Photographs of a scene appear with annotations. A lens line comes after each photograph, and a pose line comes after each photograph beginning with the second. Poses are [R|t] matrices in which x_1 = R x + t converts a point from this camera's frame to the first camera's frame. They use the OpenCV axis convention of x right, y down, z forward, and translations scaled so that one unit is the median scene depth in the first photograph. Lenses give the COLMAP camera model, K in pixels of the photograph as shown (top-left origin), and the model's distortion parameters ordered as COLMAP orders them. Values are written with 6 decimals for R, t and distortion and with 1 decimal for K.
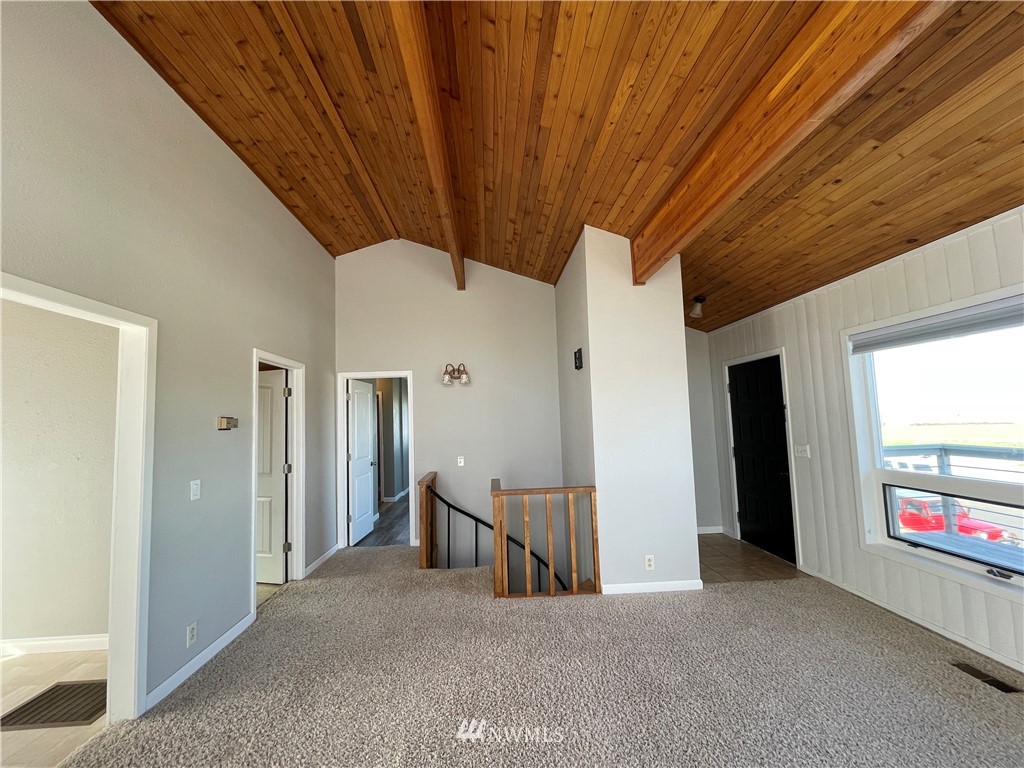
lens RADIAL K [[410.5, 0, 511.4], [0, 410.5, 387.6], [0, 0, 1]] dist [-0.002074, -0.000260]
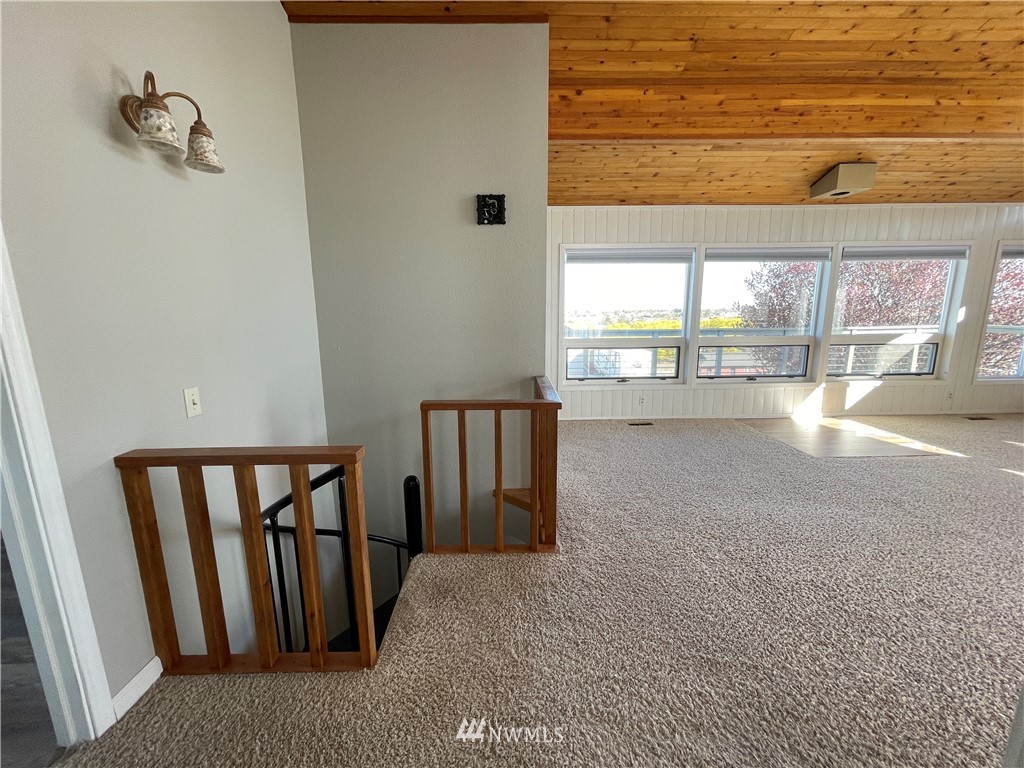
lens RADIAL K [[410.5, 0, 510.8], [0, 410.5, 385.3], [0, 0, 1]] dist [-0.002074, -0.000260]
pose [[0.033729, -0.147404, 0.988501, -0.611611], [-0.069986, 0.986288, 0.149462, 0.128725], [-0.996978, -0.074223, 0.022951, 0.986235]]
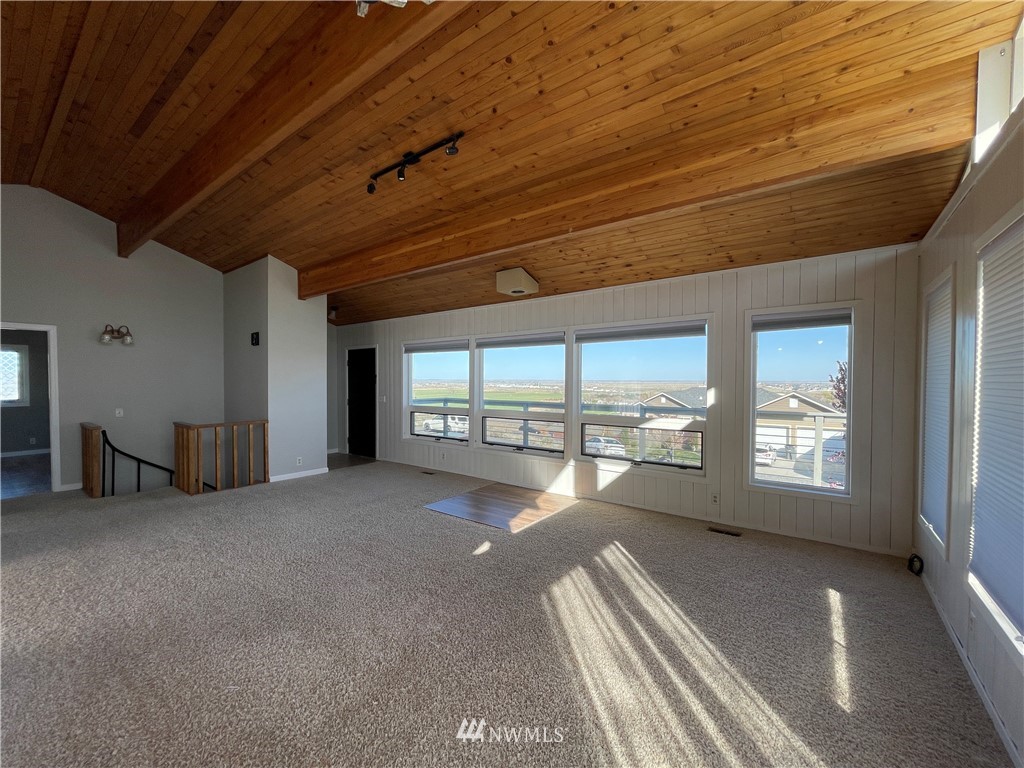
lens RADIAL K [[410.5, 0, 510.7], [0, 410.5, 388.1], [0, 0, 1]] dist [-0.002074, -0.000260]
pose [[0.639432, 0.019260, 0.768607, -0.411013], [-0.083107, 0.995560, 0.044193, -0.035736], [-0.764343, -0.092134, 0.638194, -0.728180]]
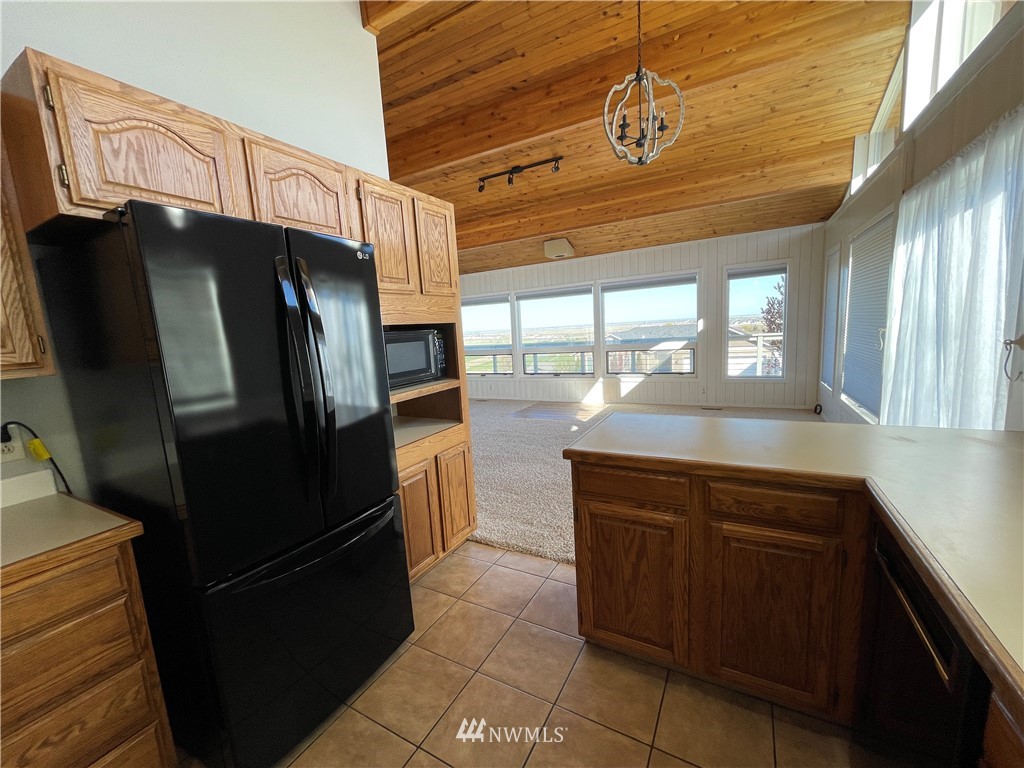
lens RADIAL K [[410.5, 0, 510.4], [0, 410.5, 387.8], [0, 0, 1]] dist [-0.002074, -0.000260]
pose [[0.527004, -0.118221, 0.841600, -1.074962], [-0.026341, 0.987529, 0.155215, 0.006428], [-0.849454, -0.103968, 0.517318, -0.671835]]
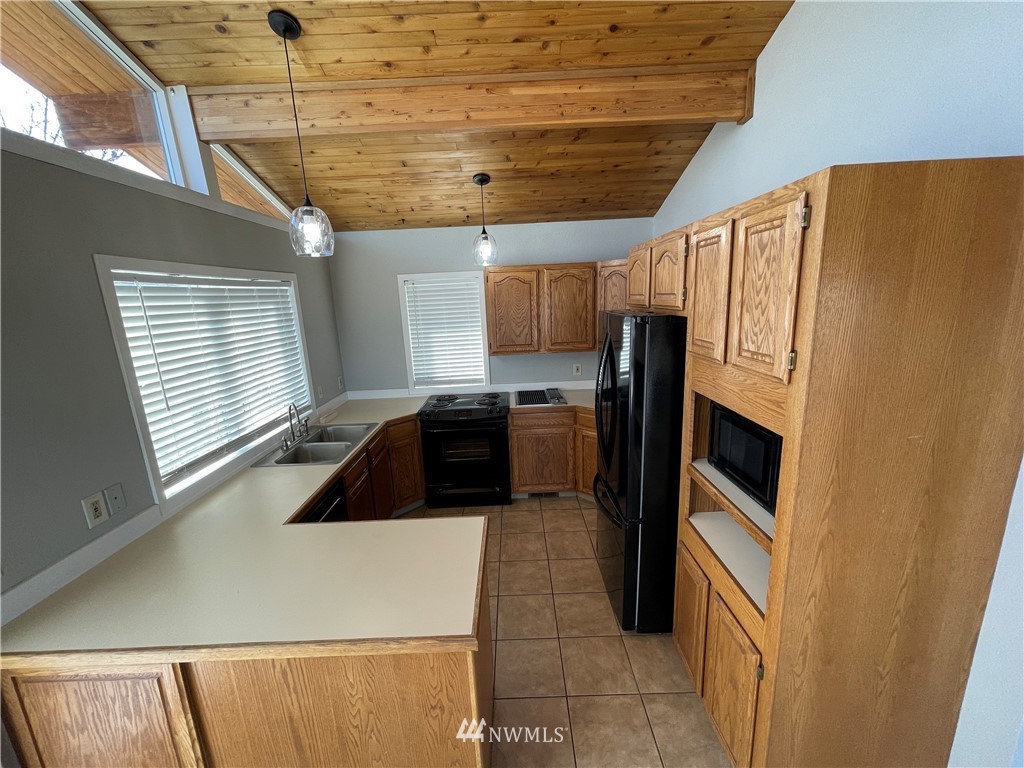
lens RADIAL K [[410.5, 0, 512.1], [0, 410.5, 385.9], [0, 0, 1]] dist [-0.002074, -0.000260]
pose [[-0.035195, 0.252003, -0.967086, -0.259316], [0.125225, 0.961171, 0.245904, -0.131955], [0.991504, -0.112449, -0.065386, -0.427571]]
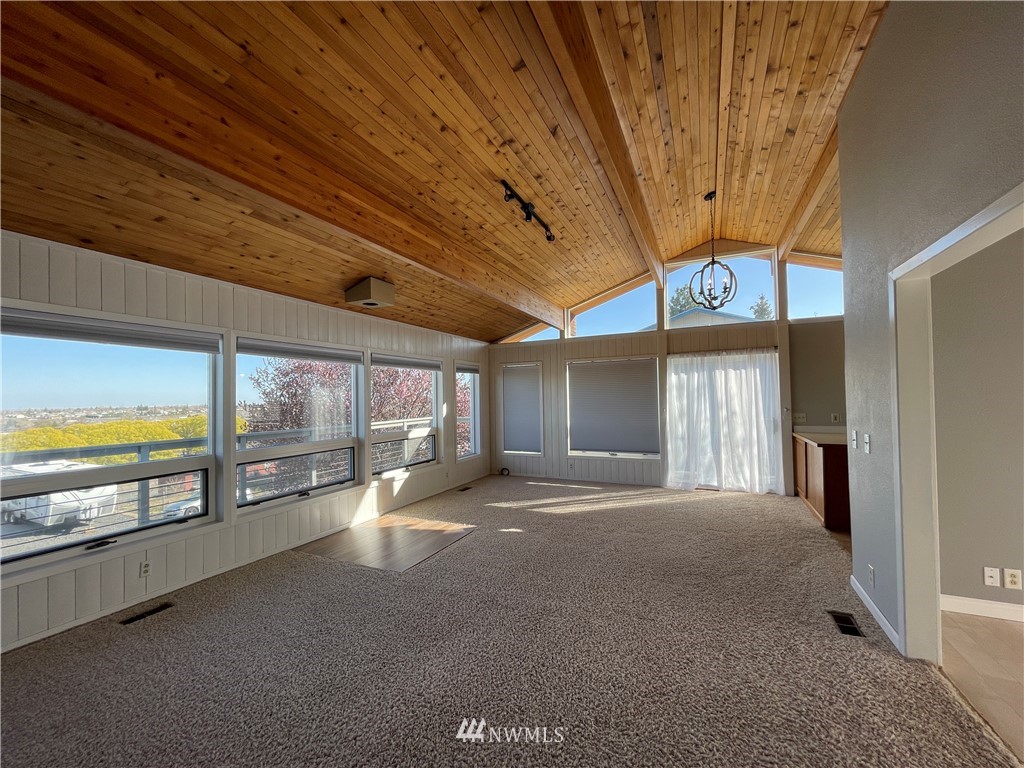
lens RADIAL K [[410.5, 0, 513.5], [0, 410.5, 387.7], [0, 0, 1]] dist [-0.002074, -0.000260]
pose [[-0.881918, 0.062430, 0.467250, -0.298380], [0.011152, 0.993677, -0.111718, 0.094290], [-0.471270, -0.093316, -0.877039, 0.979053]]
